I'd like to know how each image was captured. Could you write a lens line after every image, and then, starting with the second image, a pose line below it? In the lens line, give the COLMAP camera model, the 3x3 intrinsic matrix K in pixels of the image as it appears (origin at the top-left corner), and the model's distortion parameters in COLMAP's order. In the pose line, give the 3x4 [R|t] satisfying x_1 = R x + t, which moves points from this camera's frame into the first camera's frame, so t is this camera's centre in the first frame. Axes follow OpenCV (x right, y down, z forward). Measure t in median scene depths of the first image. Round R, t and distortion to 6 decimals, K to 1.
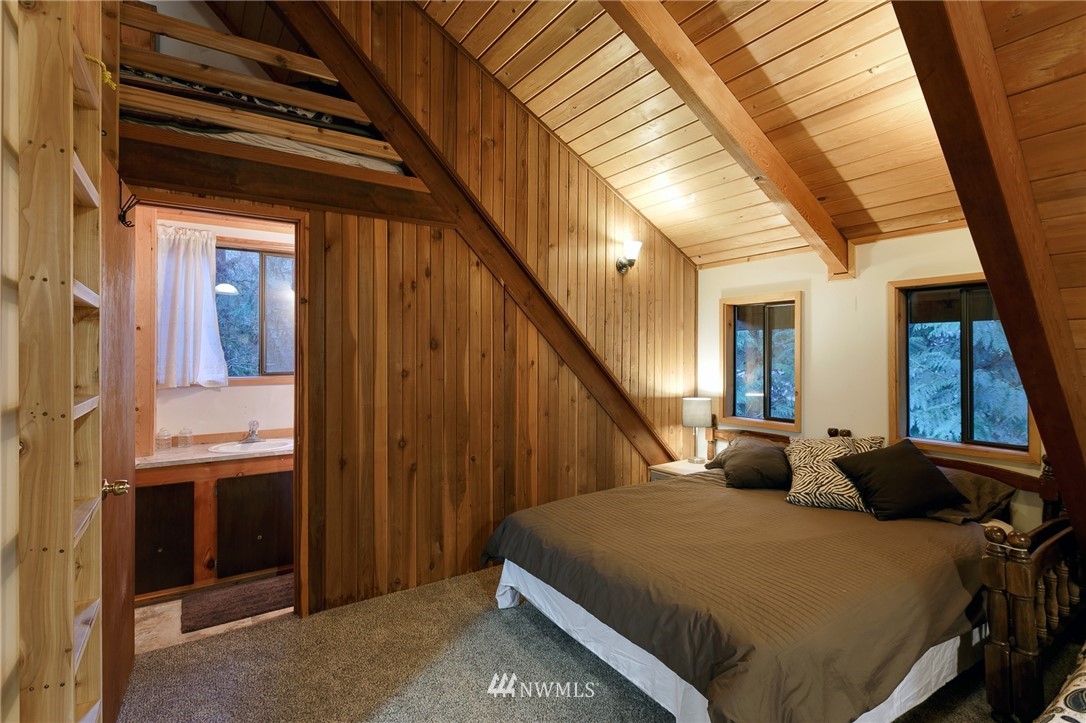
lens RADIAL K [[524.5, 0, 542.9], [0, 524.5, 352.3], [0, 0, 1]] dist [0.001823, 0.000862]
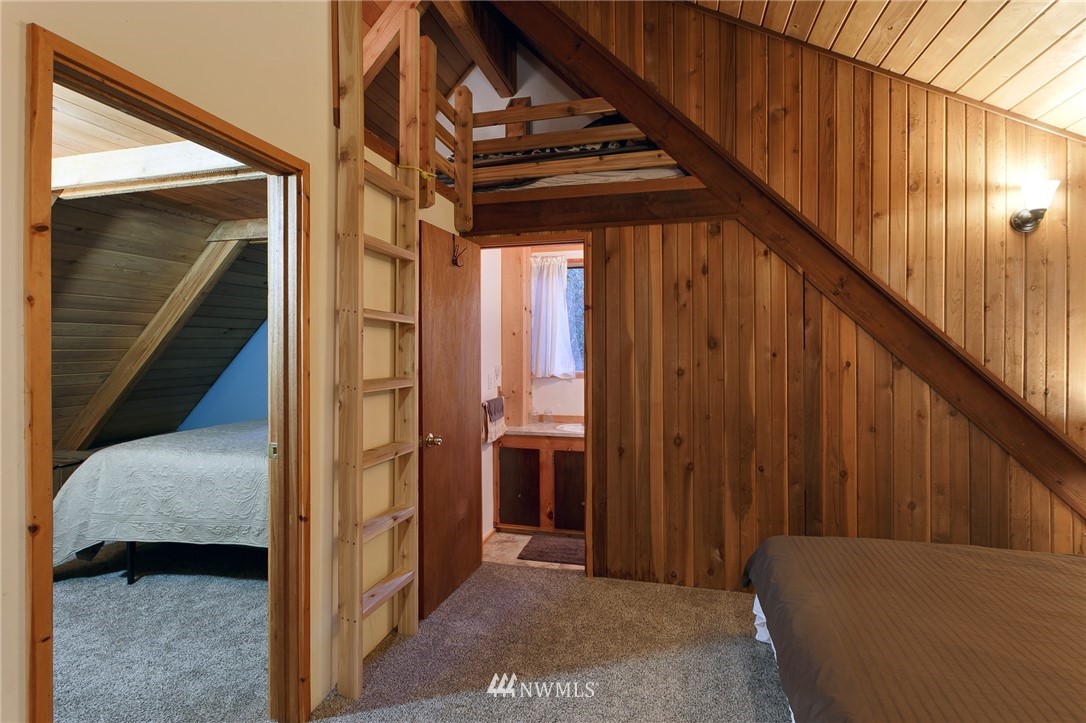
lens RADIAL K [[524.5, 0, 538.9], [0, 524.5, 350.7], [0, 0, 1]] dist [0.001823, 0.000862]
pose [[0.662810, -0.000444, -0.748788, 0.309181], [0.001093, 0.999999, 0.000374, -0.001979], [0.748787, -0.001066, 0.662810, 0.122006]]
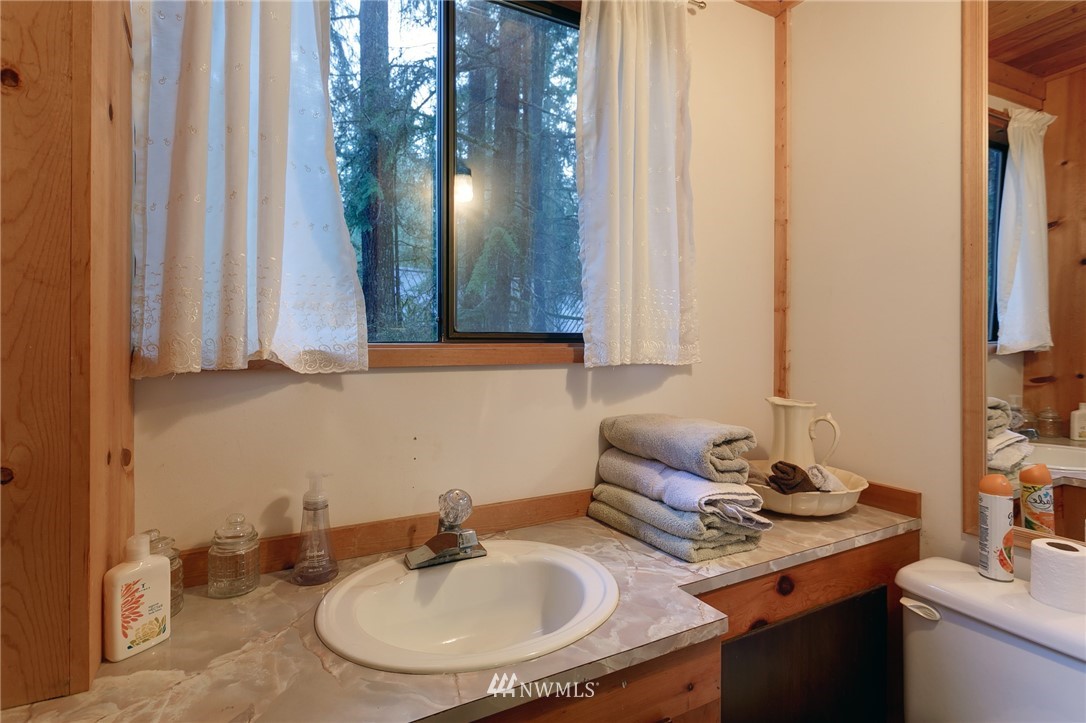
lens RADIAL K [[524.5, 0, 539.3], [0, 524.5, 350.1], [0, 0, 1]] dist [0.001823, 0.000862]
pose [[0.996525, -0.001790, -0.083277, -0.534483], [0.001933, 0.999997, 0.001631, 0.058746], [0.083274, -0.001787, 0.996525, 0.794336]]
